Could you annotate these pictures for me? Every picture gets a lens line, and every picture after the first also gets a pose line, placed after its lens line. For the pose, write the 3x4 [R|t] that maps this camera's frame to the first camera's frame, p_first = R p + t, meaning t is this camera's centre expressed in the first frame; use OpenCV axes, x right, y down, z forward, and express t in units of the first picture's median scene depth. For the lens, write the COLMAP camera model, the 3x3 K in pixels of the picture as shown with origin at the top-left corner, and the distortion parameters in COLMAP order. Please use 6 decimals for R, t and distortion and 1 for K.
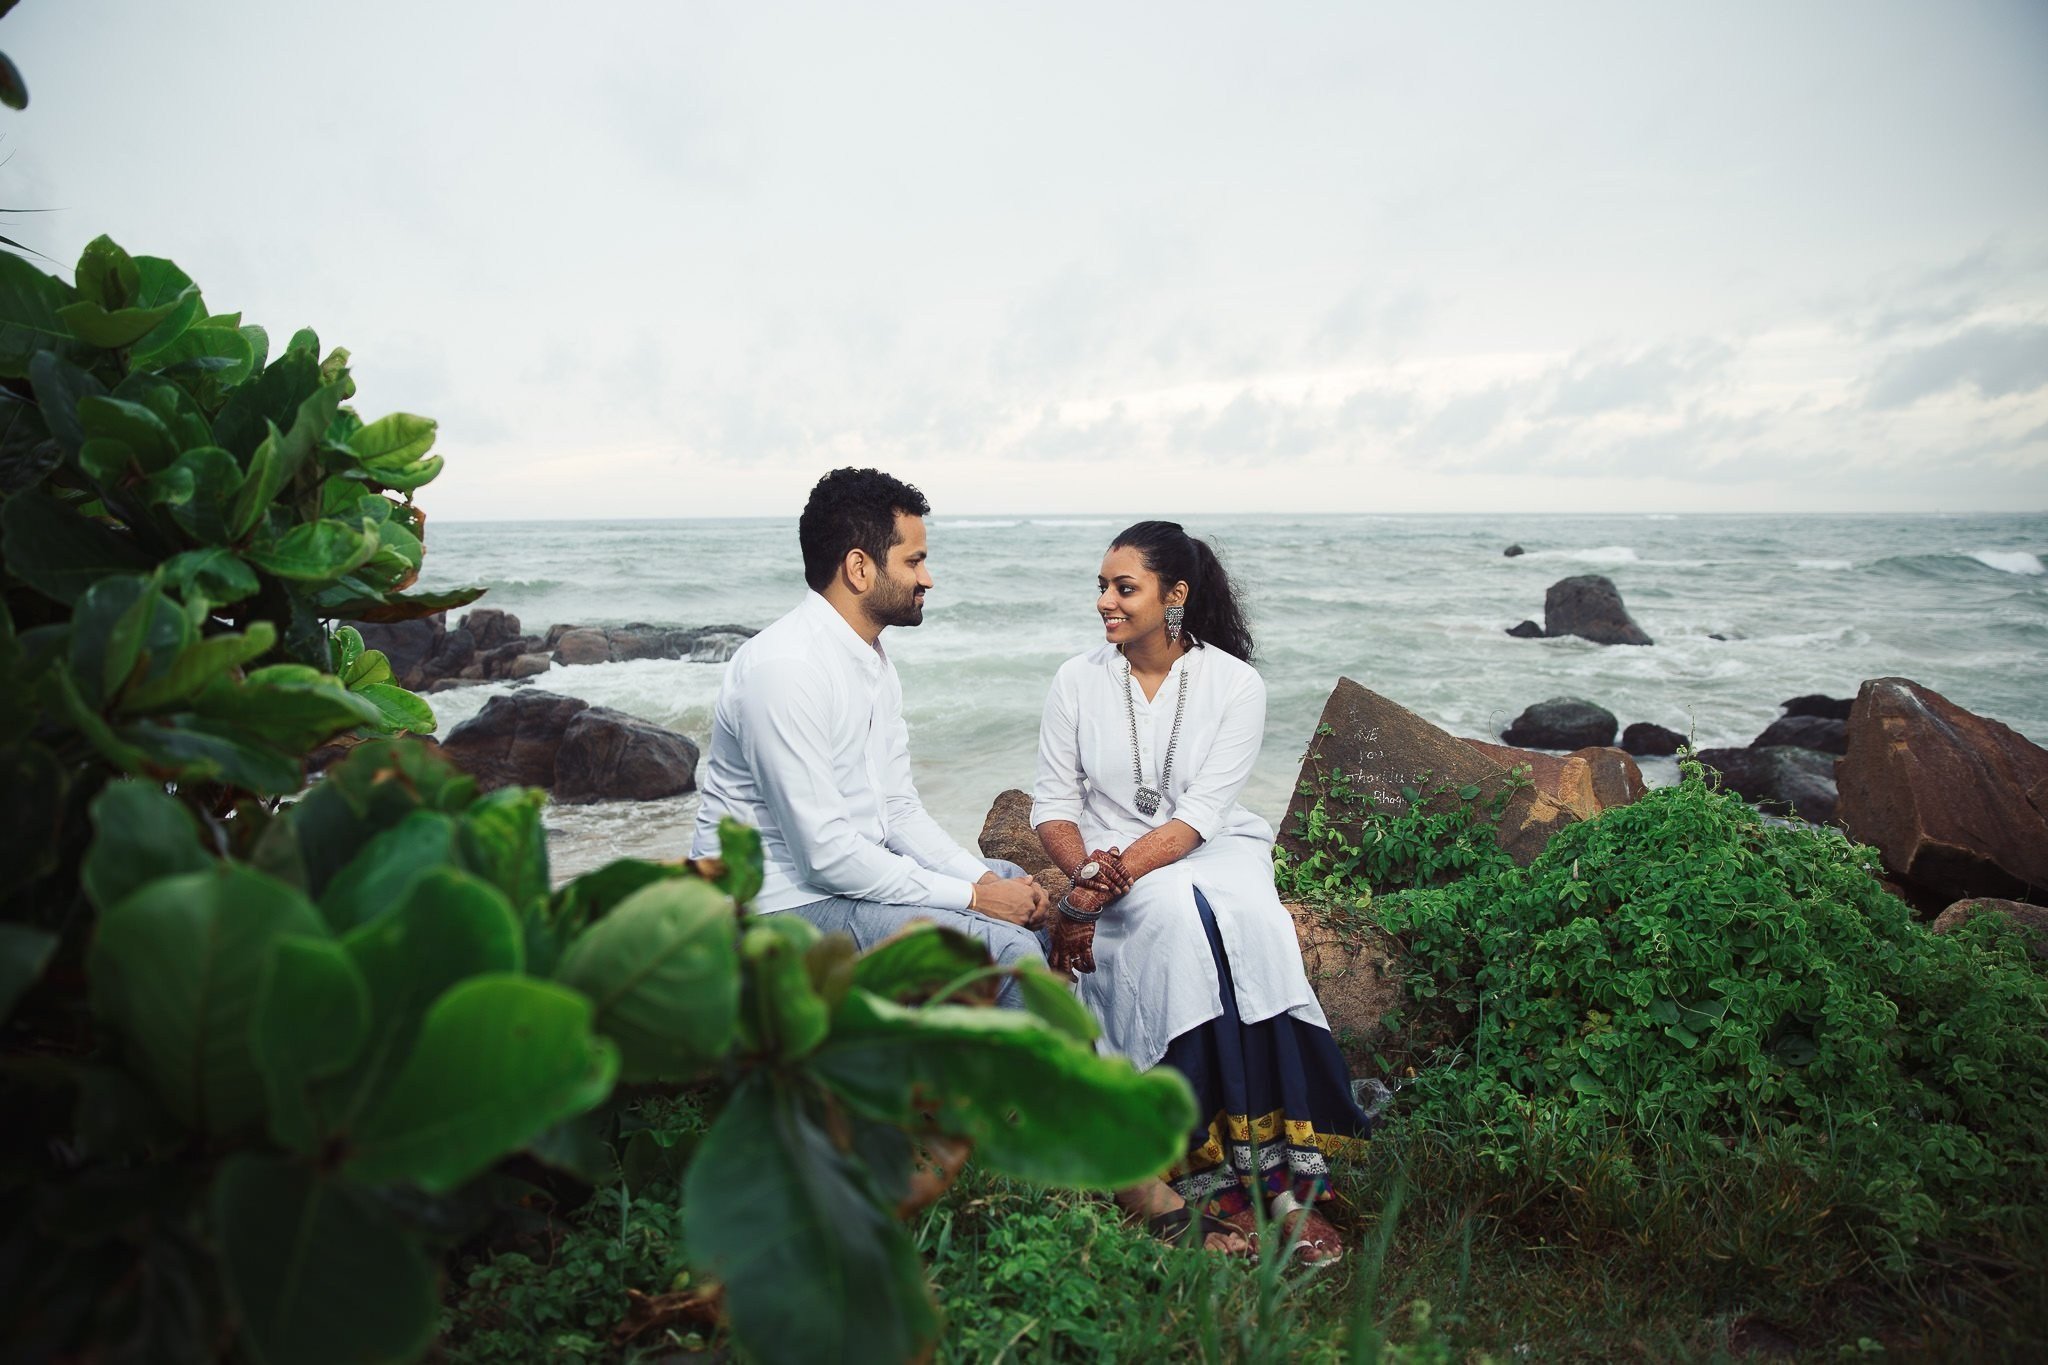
lens RADIAL K [[1392.7, 0, 1059.6], [0, 1392.7, 680.9], [0, 0, 1]] dist [-0.103149, 0.071683]
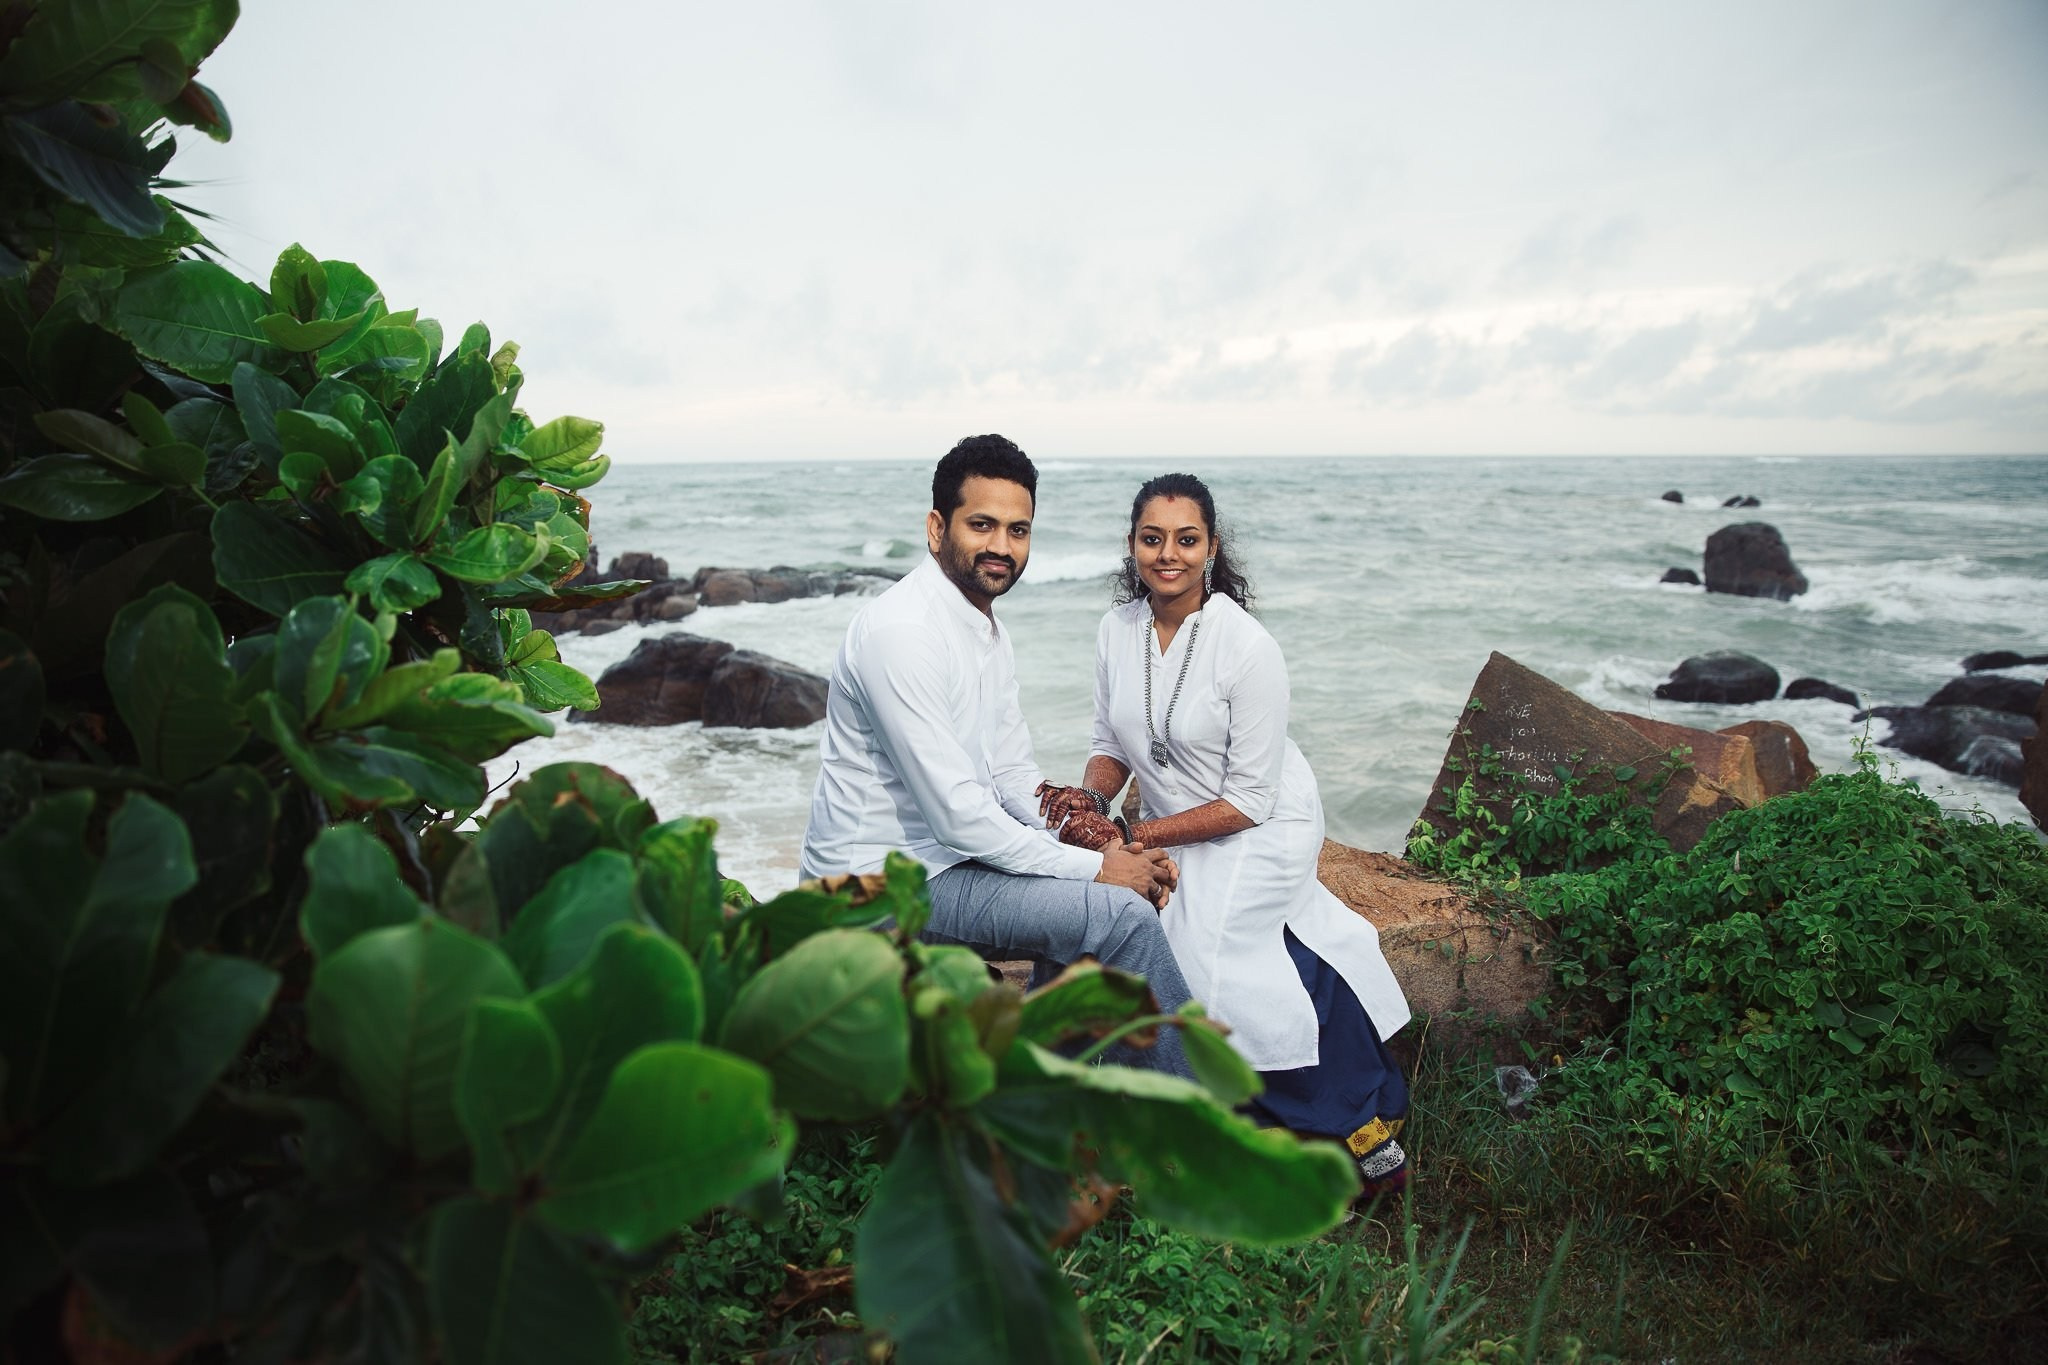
lens RADIAL K [[1392.7, 0, 1053.8], [0, 1392.7, 682.4], [0, 0, 1]] dist [-0.103149, 0.071683]
pose [[0.994650, 0.013435, -0.102429, -0.007269], [-0.009119, 0.999055, 0.042485, -0.026016], [0.102903, -0.041323, 0.993833, 0.000737]]
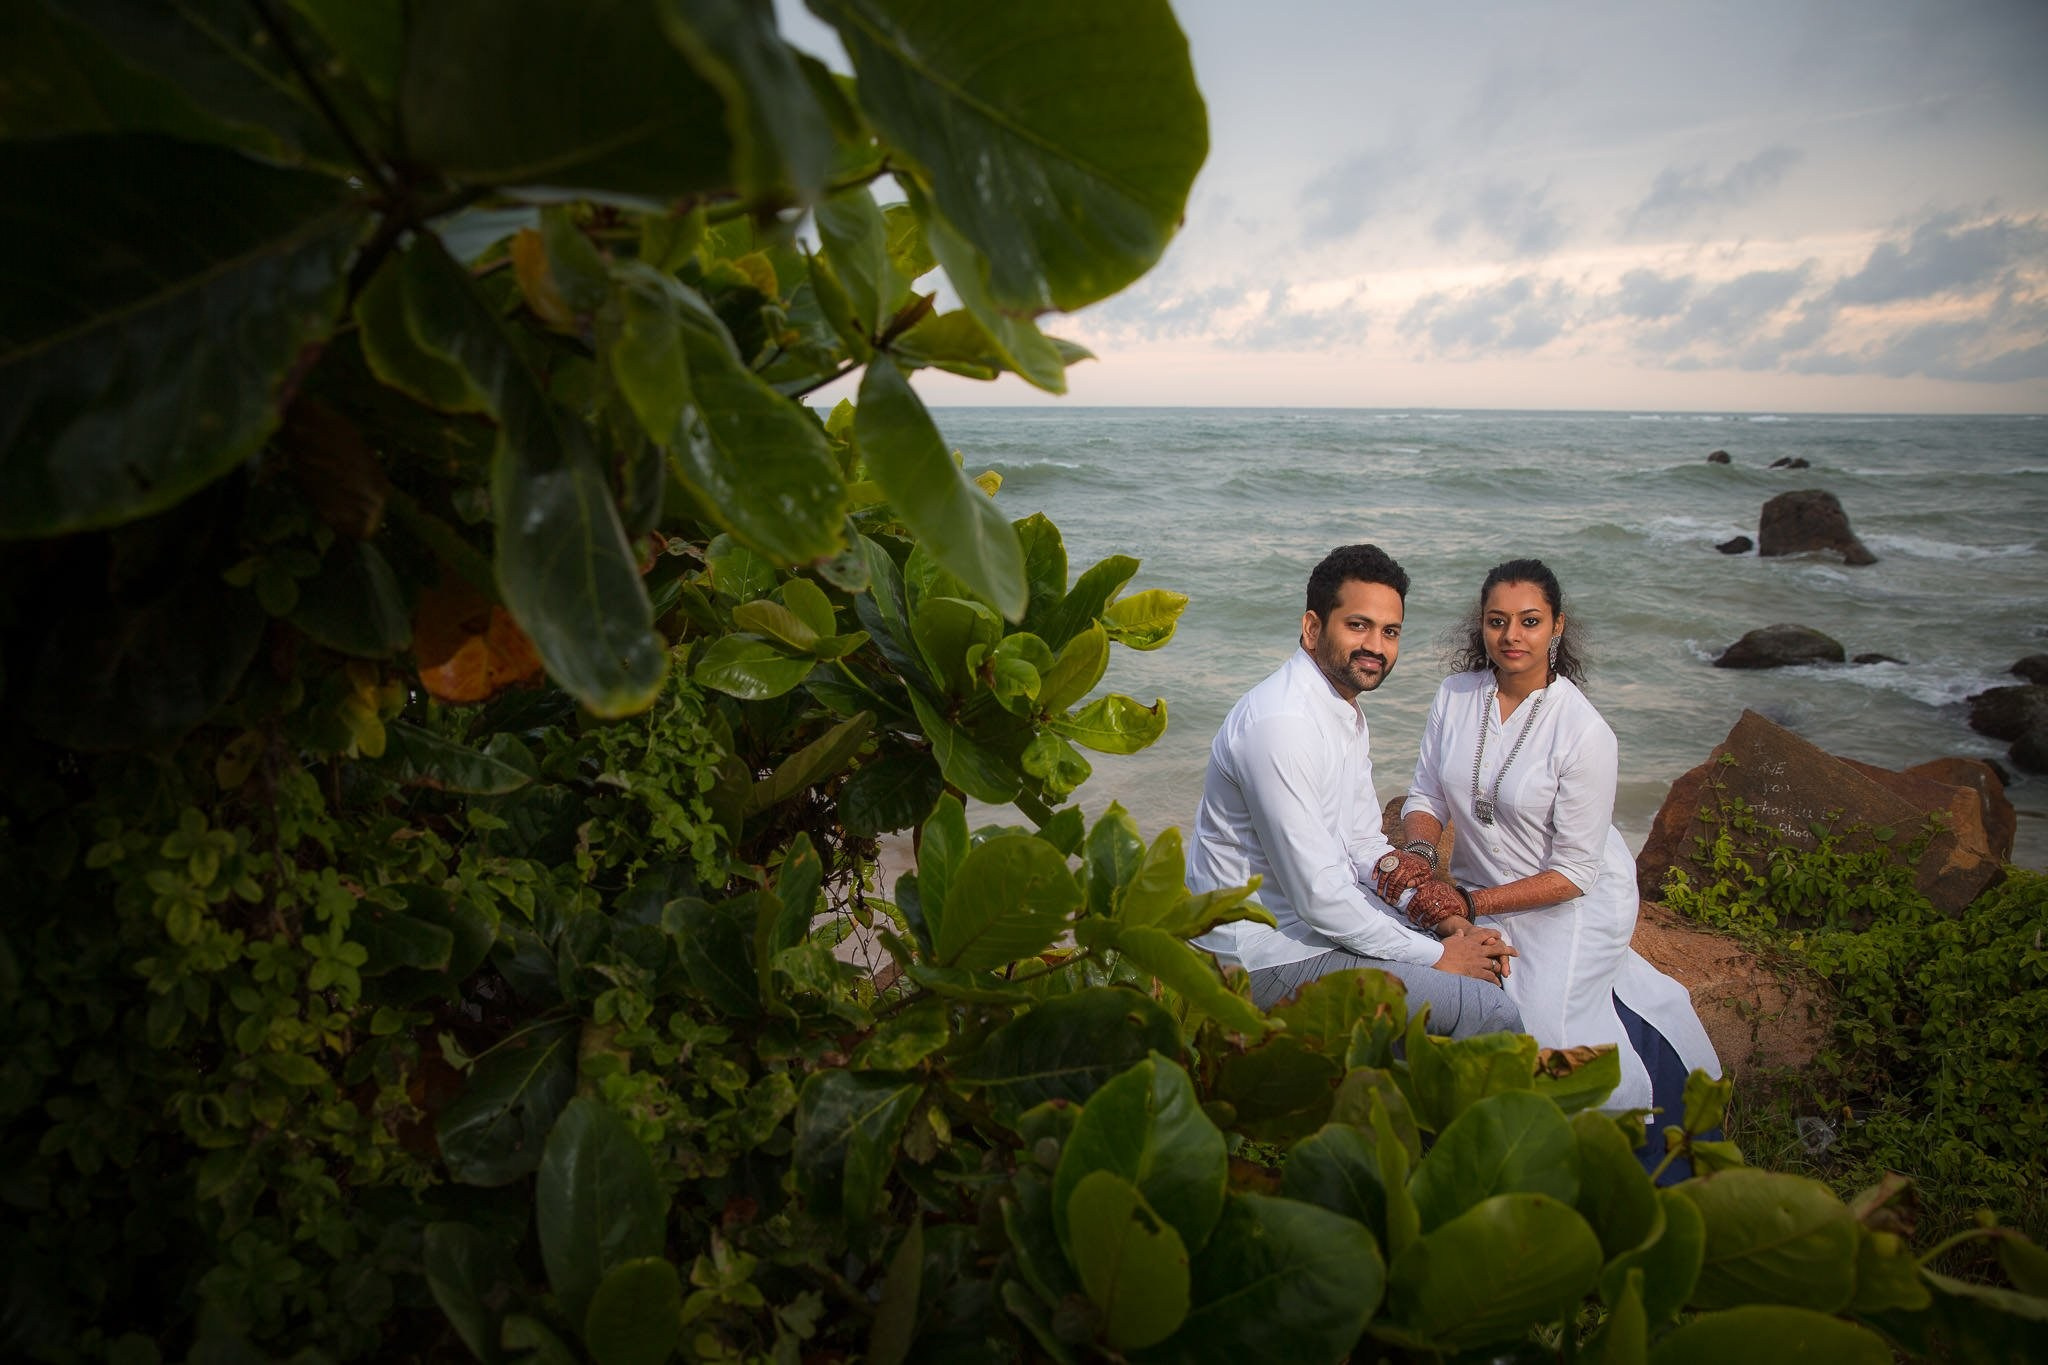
lens RADIAL K [[1392.7, 0, 1036.5], [0, 1392.7, 667.1], [0, 0, 1]] dist [-0.103149, 0.071683]
pose [[0.991045, 0.026835, -0.130806, -0.259516], [-0.017897, 0.997454, 0.069036, -0.129904], [0.132325, -0.066077, 0.989001, -0.102604]]
